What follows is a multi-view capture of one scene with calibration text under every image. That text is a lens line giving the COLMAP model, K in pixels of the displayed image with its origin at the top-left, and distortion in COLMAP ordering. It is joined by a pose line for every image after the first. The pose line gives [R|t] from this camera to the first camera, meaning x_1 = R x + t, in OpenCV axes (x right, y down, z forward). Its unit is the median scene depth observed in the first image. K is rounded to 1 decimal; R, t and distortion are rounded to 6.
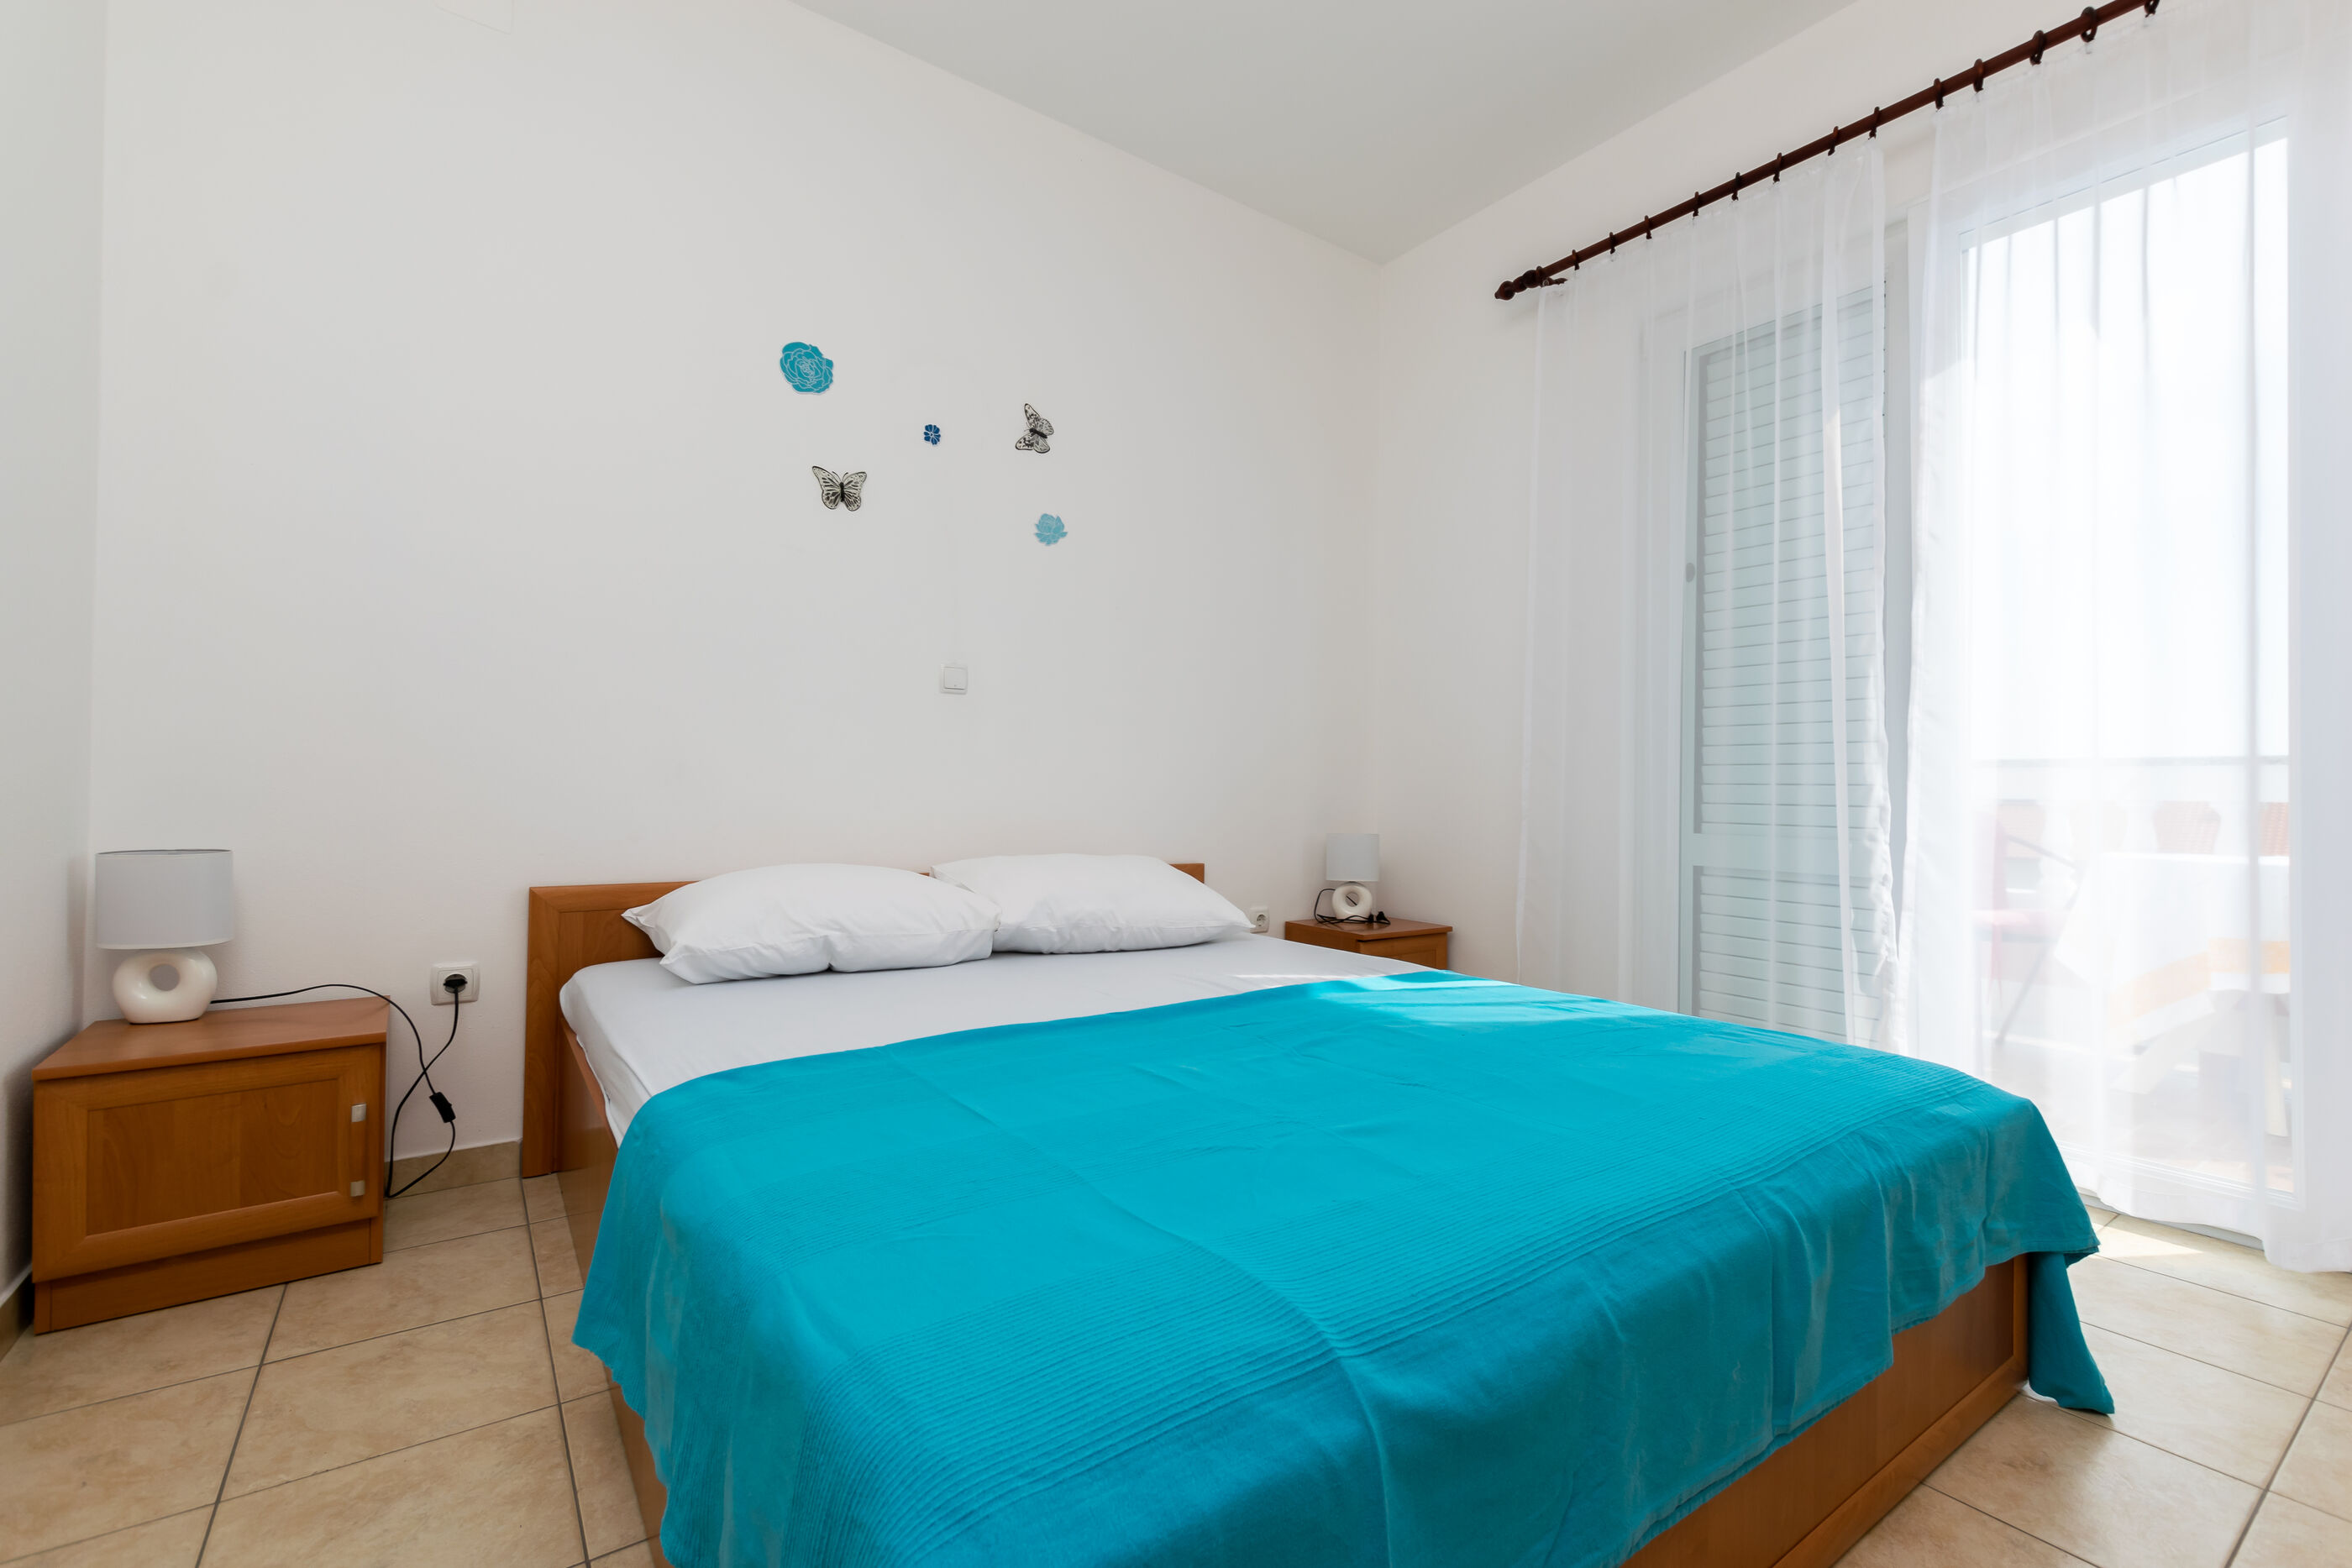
lens RADIAL K [[1064.6, 0, 1172.9], [0, 1064.6, 746.7], [0, 0, 1]] dist [0.042368, 0.000017]
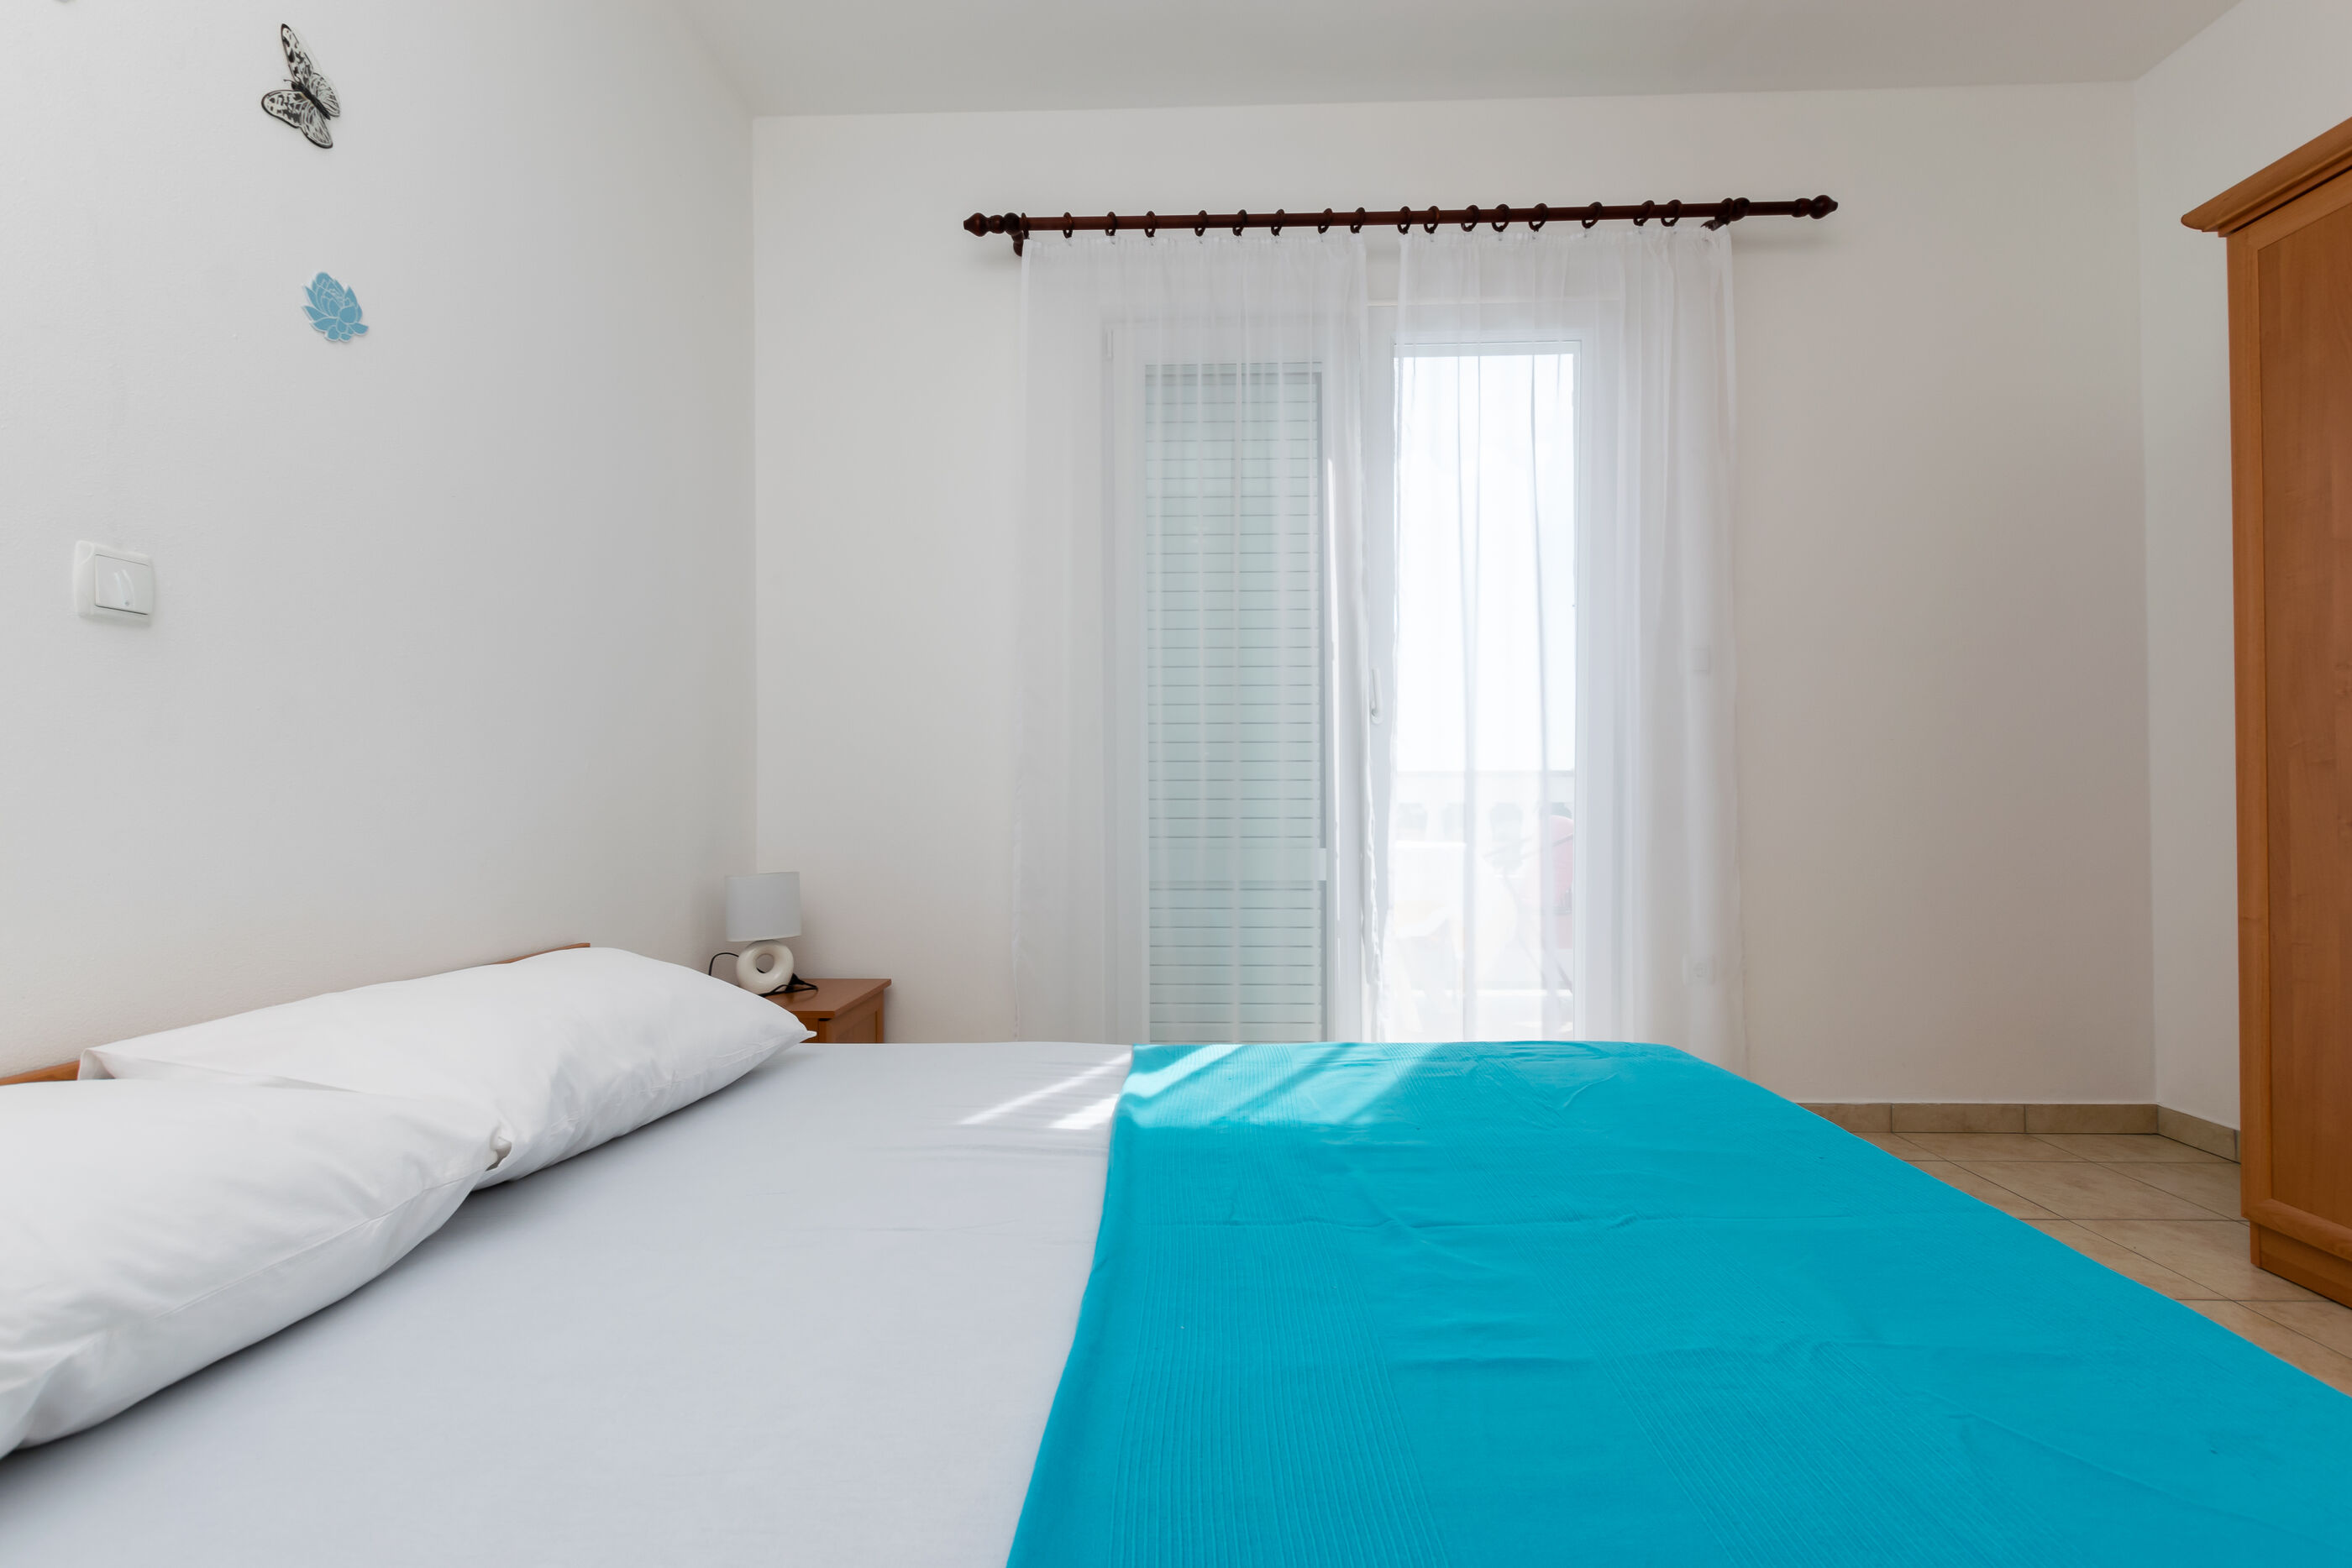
lens RADIAL K [[1018.4, 0, 1178.6], [0, 1018.4, 776.4], [0, 0, 1]] dist [0.001101, -0.000048]
pose [[0.587441, -0.006463, 0.809241, -0.297610], [-0.007569, 0.999881, 0.013479, 0.000927], [-0.809232, -0.014043, 0.587322, 0.456114]]
